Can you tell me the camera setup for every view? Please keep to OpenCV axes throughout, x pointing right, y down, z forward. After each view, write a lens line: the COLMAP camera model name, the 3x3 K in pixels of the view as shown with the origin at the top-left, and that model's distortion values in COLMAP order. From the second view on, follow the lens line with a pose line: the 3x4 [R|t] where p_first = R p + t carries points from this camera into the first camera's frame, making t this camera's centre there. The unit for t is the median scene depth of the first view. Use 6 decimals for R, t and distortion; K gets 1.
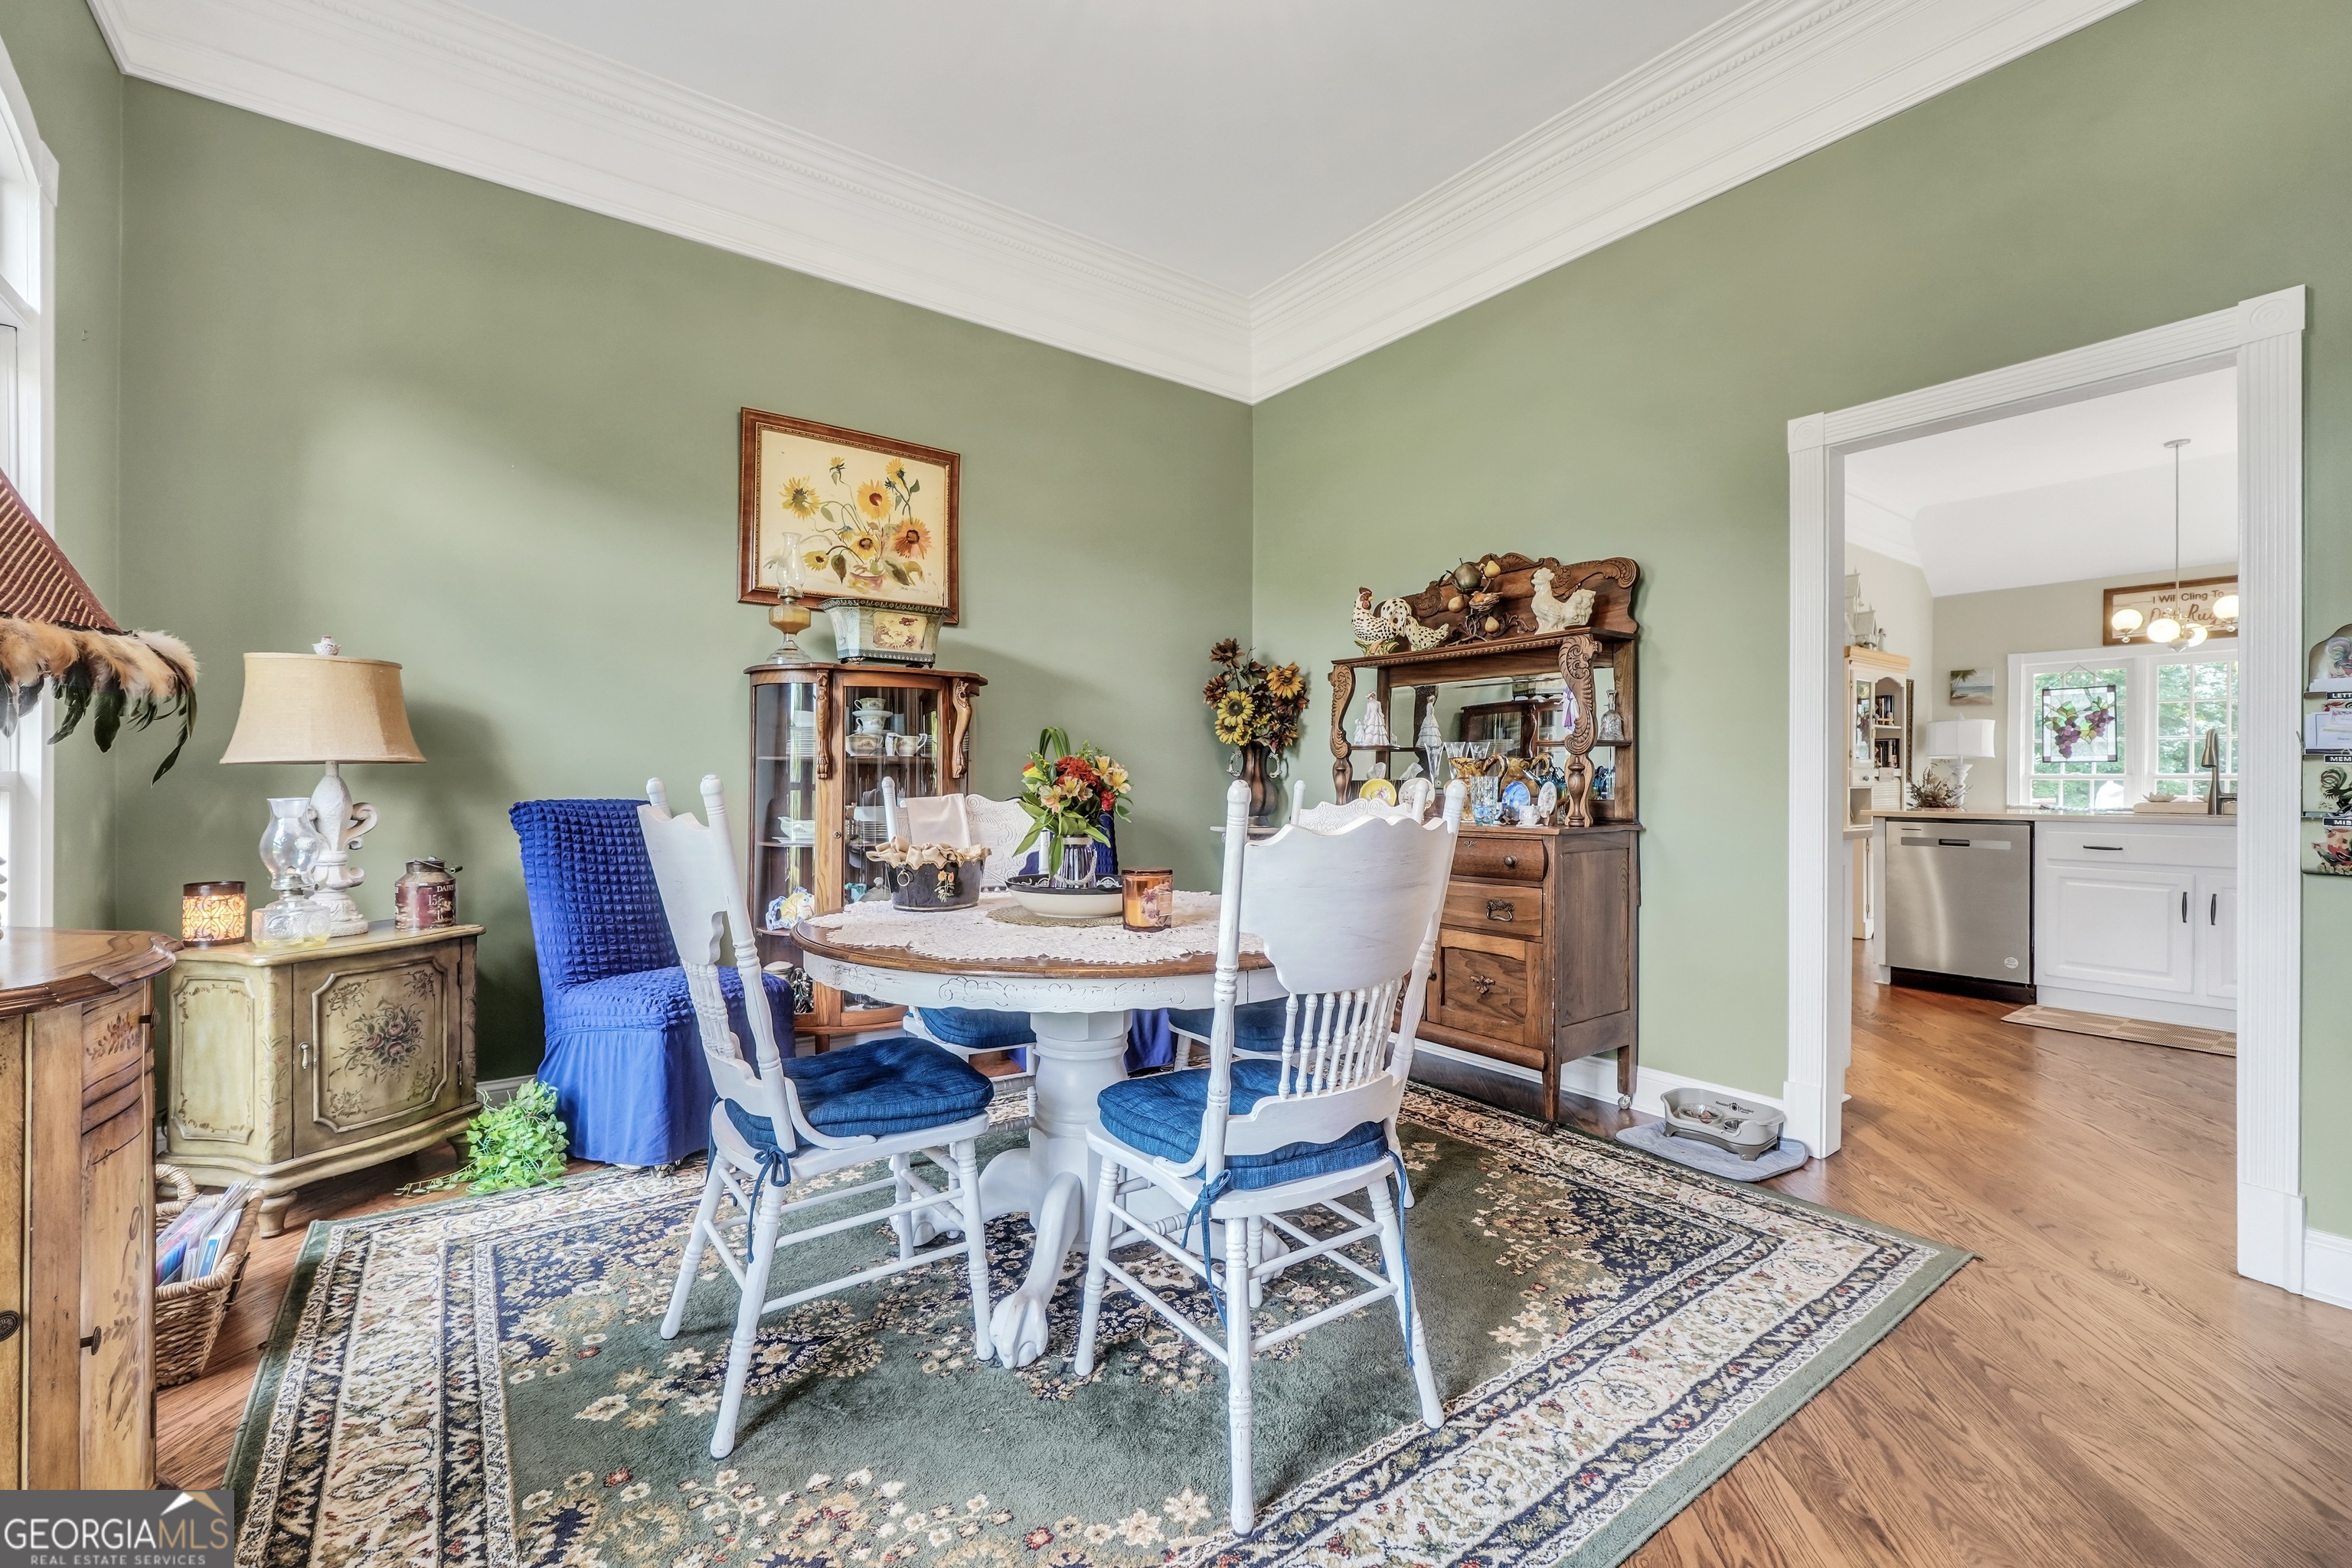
lens RADIAL K [[1003.5, 0, 1166.5], [0, 1003.5, 773.6], [0, 0, 1]] dist [-0.016038, 0.002996]
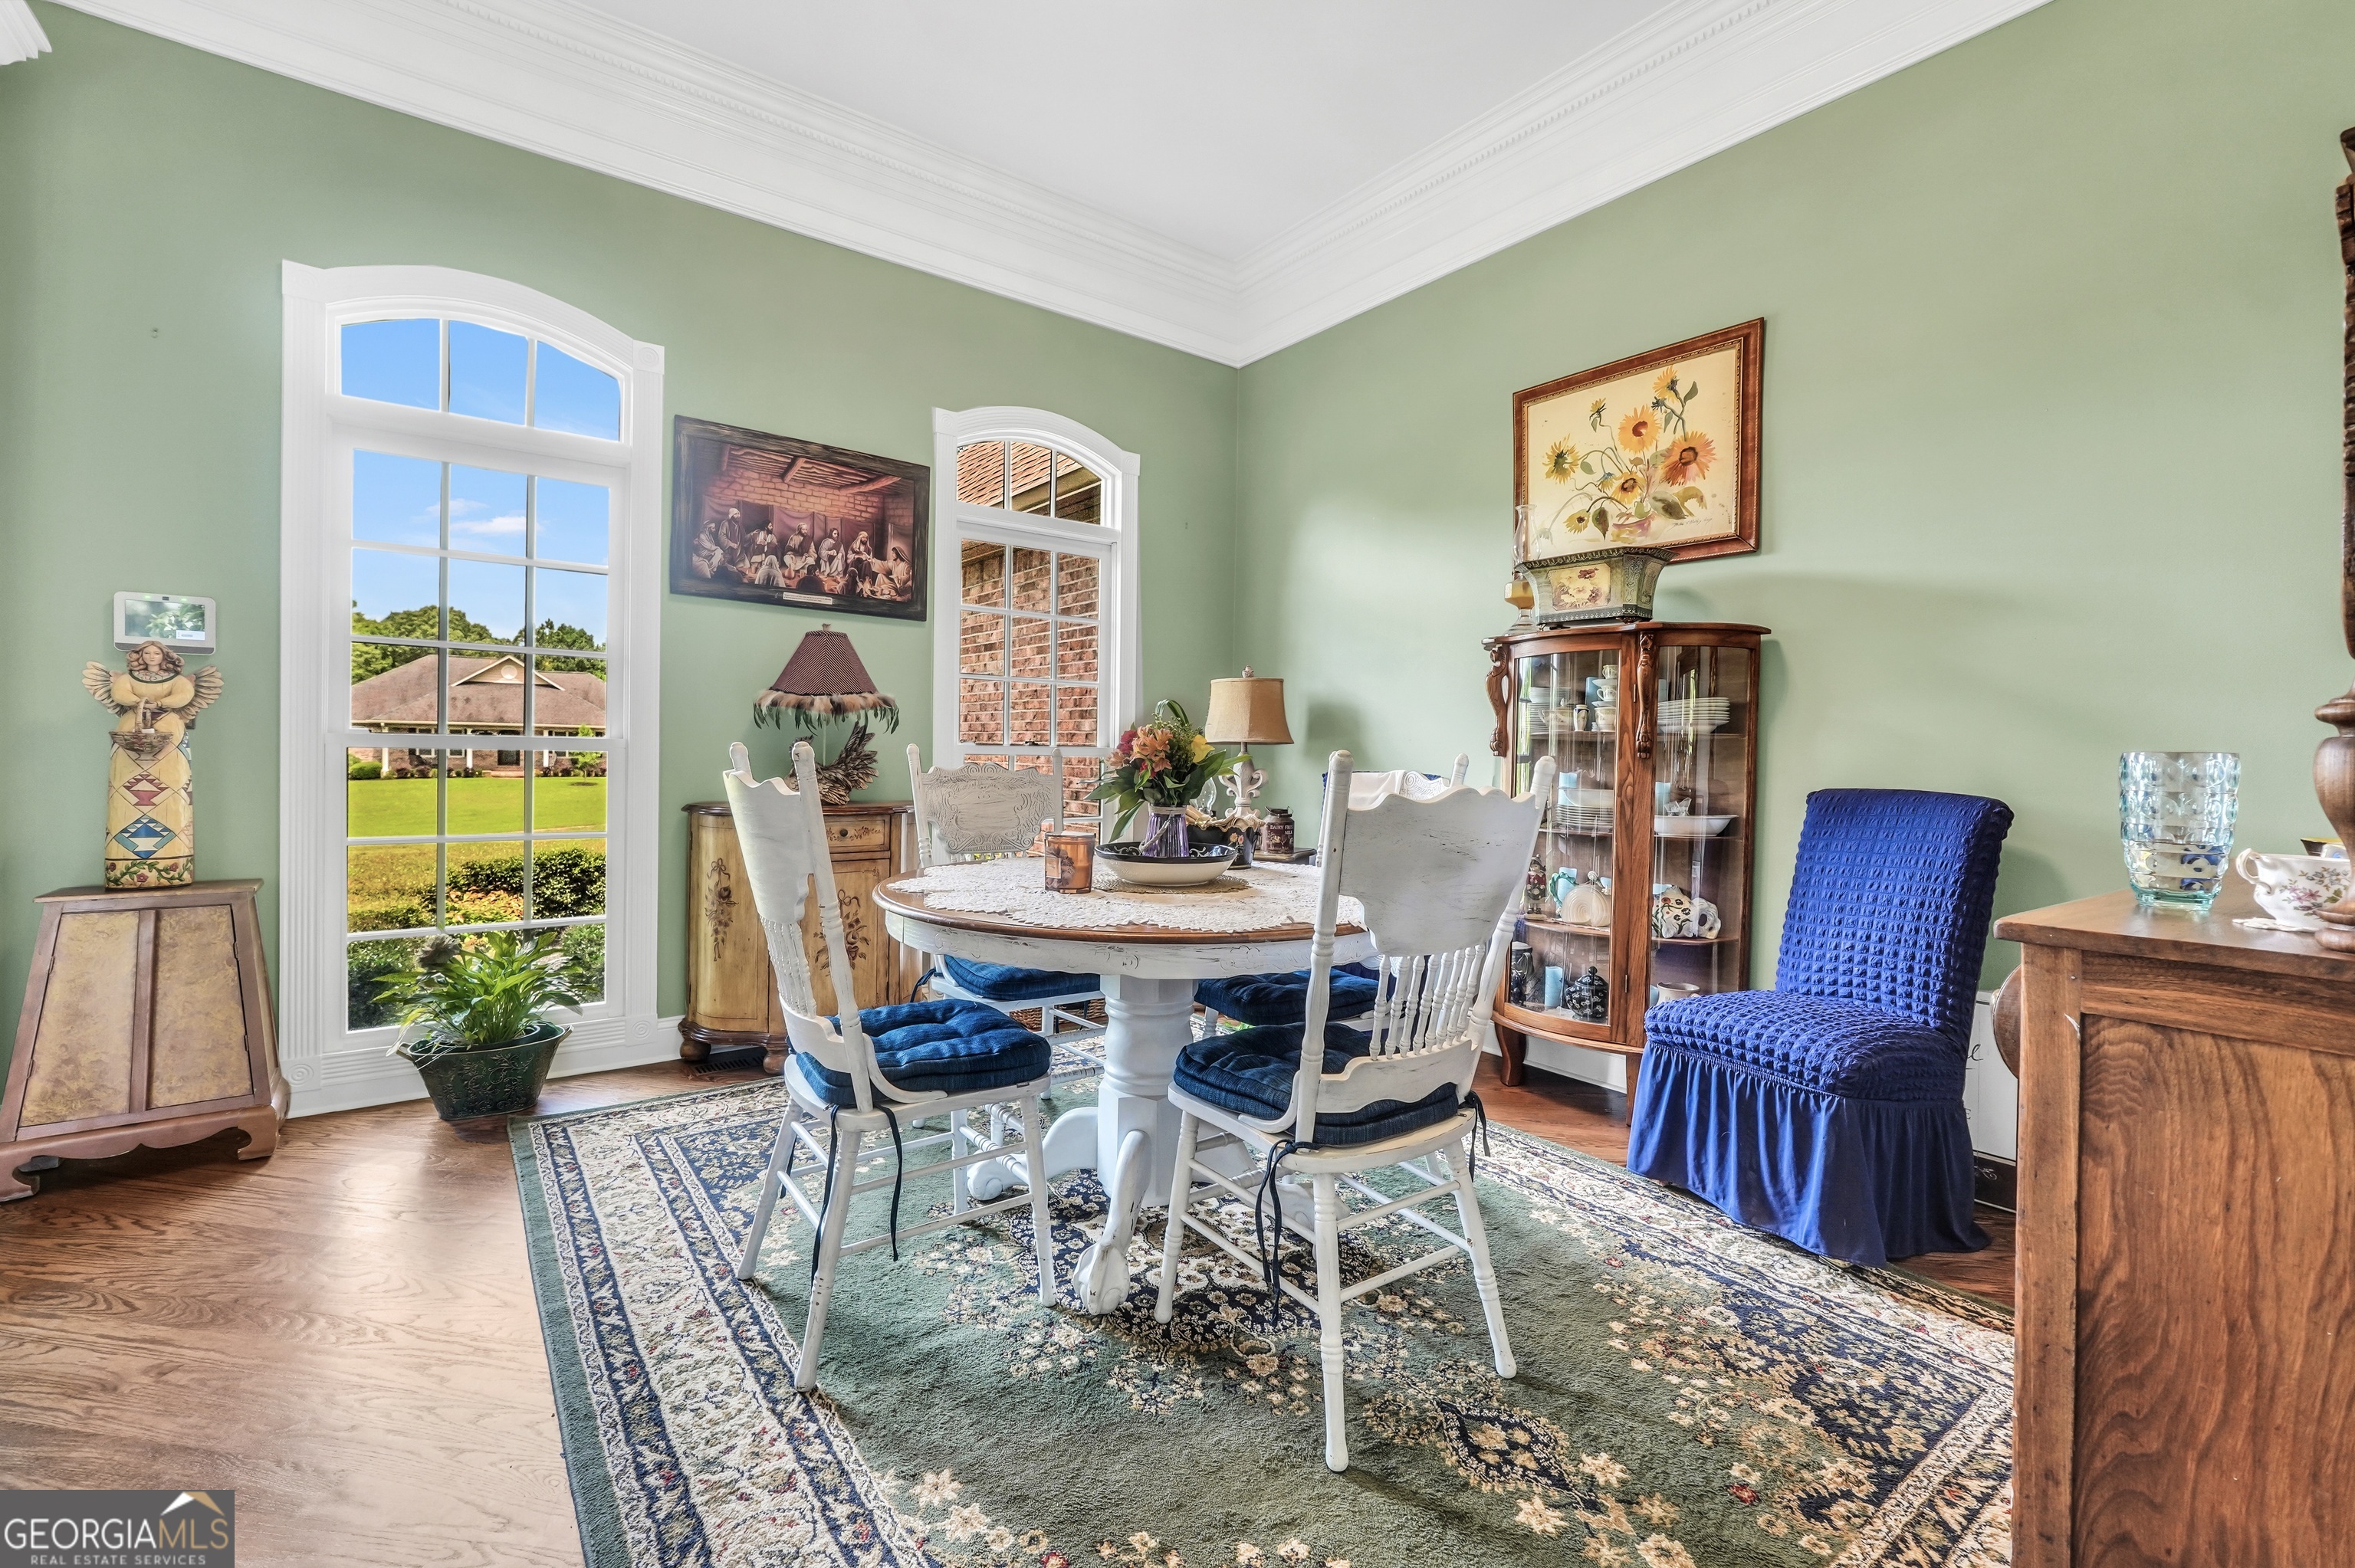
lens RADIAL K [[1004.6, 0, 1166.1], [0, 1004.6, 772.4], [0, 0, 1]] dist [-0.016038, 0.002996]
pose [[0.000025, 0.018029, -0.999837, 0.577851], [-0.012560, 0.999759, 0.018027, 0.006270], [0.999921, 0.012557, 0.000252, 0.622926]]
